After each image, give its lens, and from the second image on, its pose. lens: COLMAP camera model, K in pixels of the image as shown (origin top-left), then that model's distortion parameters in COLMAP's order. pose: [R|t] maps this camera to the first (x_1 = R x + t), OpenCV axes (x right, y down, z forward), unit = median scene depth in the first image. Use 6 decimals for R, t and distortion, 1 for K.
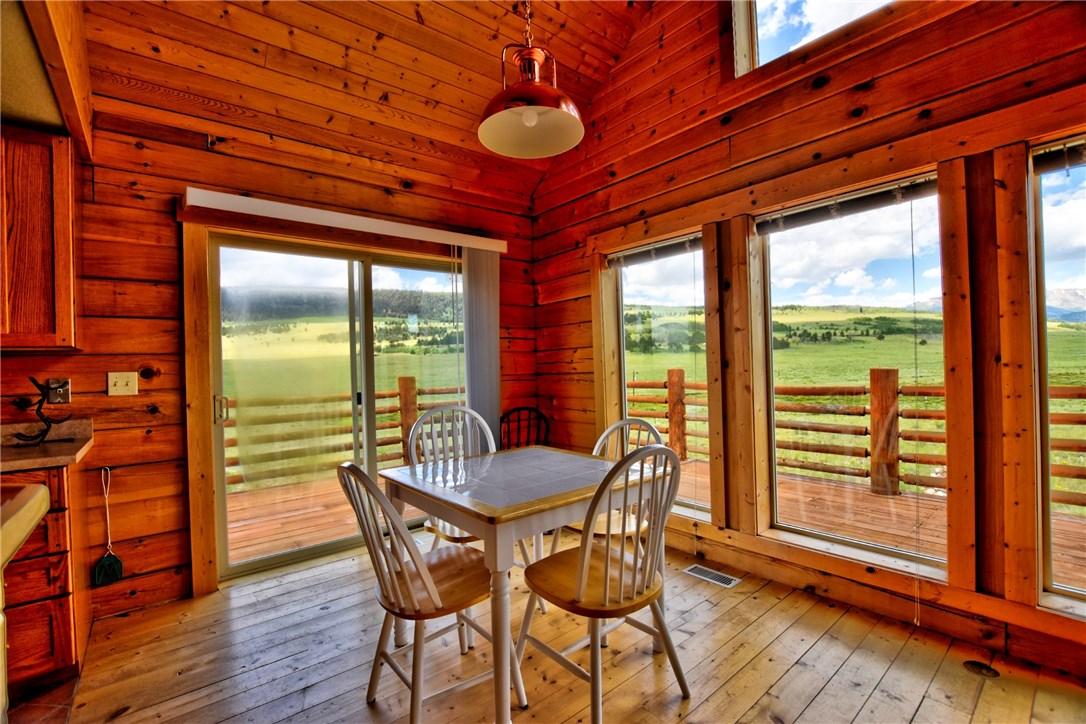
lens RADIAL K [[476.6, 0, 544.9], [0, 476.6, 357.7], [0, 0, 1]] dist [-0.019420, -0.000217]
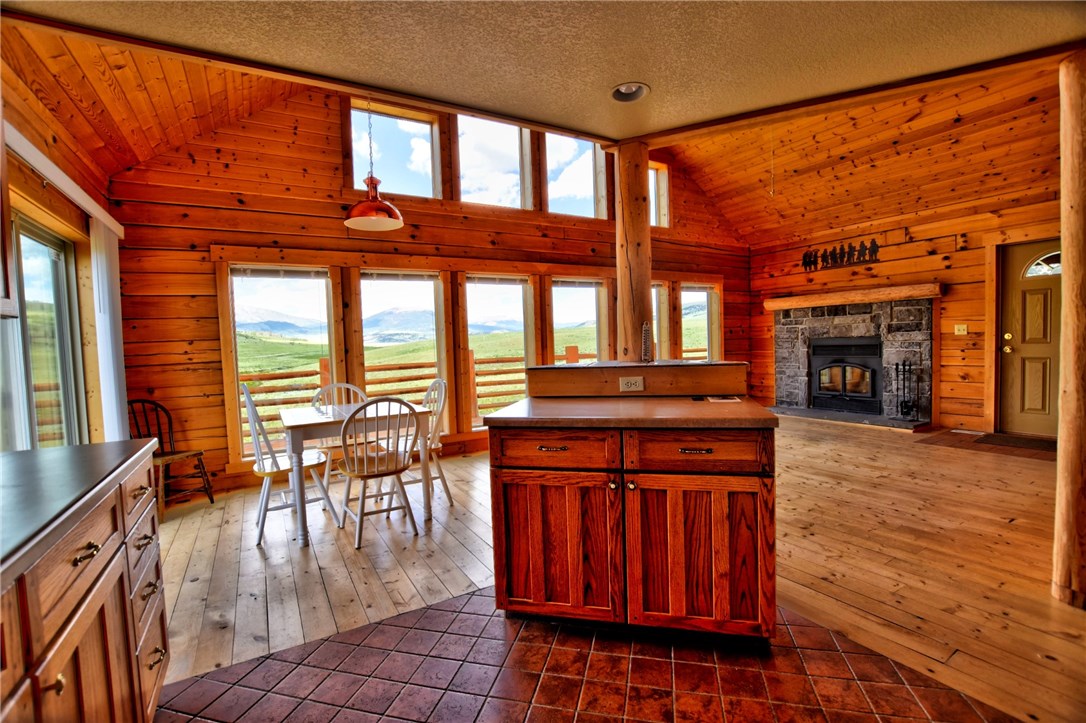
lens RADIAL K [[476.6, 0, 545.0], [0, 476.6, 364.1], [0, 0, 1]] dist [-0.019420, -0.000217]
pose [[0.170696, -0.023158, 0.985052, -0.834040], [0.020929, 0.999583, 0.019873, 0.028942], [-0.985102, 0.017224, 0.171109, 0.005207]]
